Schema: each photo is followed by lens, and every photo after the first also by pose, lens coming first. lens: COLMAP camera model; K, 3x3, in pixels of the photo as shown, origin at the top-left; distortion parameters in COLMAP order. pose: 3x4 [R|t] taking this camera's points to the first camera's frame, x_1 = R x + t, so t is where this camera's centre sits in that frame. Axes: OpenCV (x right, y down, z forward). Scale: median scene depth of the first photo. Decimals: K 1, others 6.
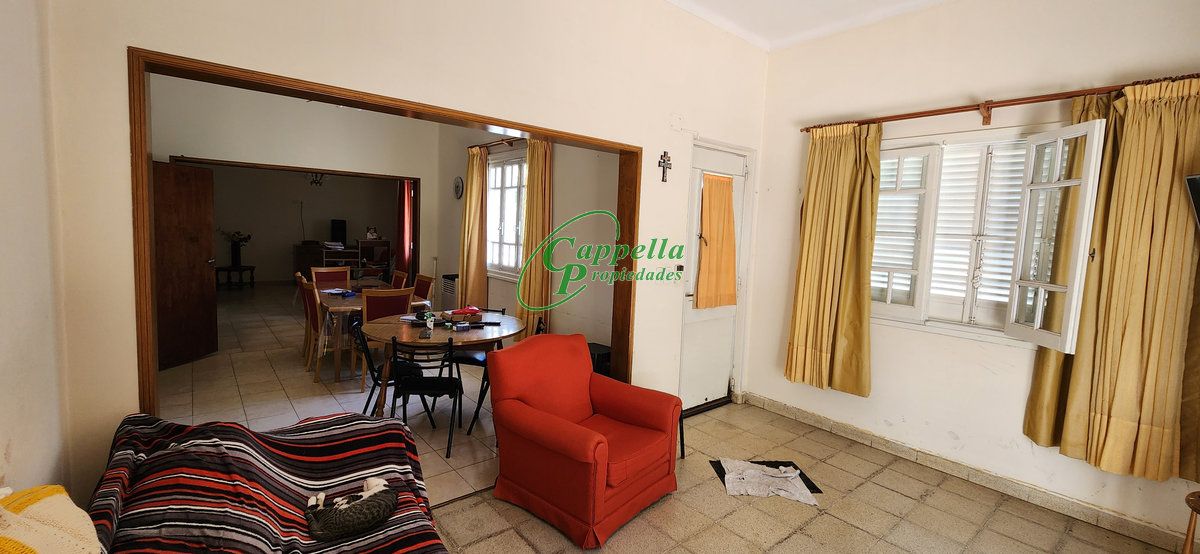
lens RADIAL K [[492.3, 0, 598.5], [0, 492.3, 268.8], [0, 0, 1]] dist [0.003295, -0.000069]
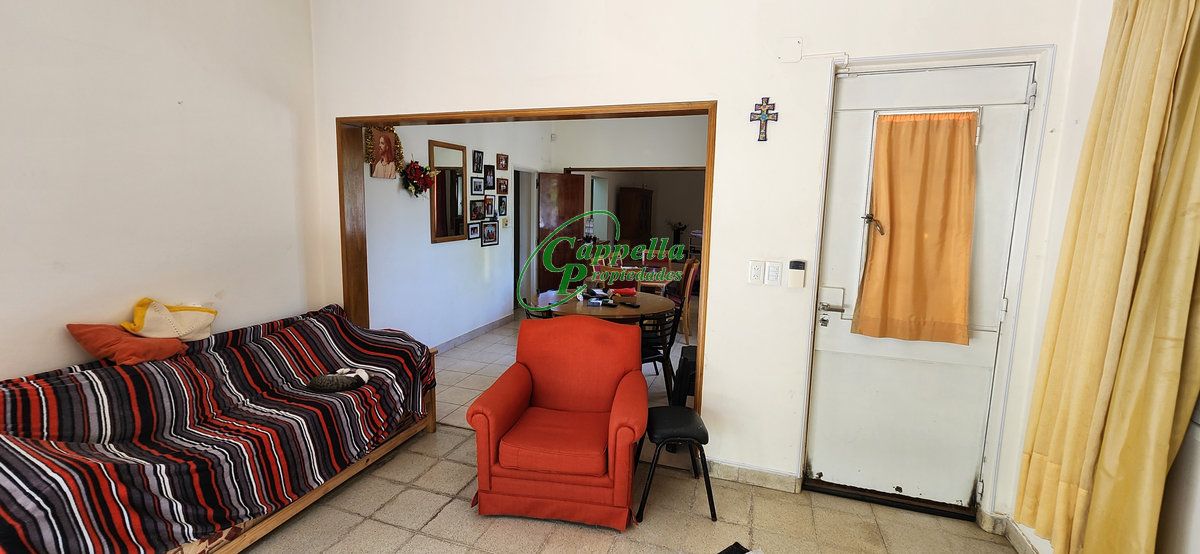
lens RADIAL K [[492.3, 0, 598.8], [0, 492.3, 271.7], [0, 0, 1]] dist [0.003295, -0.000069]
pose [[0.512731, 0.085197, -0.854312, 0.634913], [-0.073111, 0.995782, 0.055427, -0.010317], [0.855431, 0.034040, 0.516797, 0.434915]]
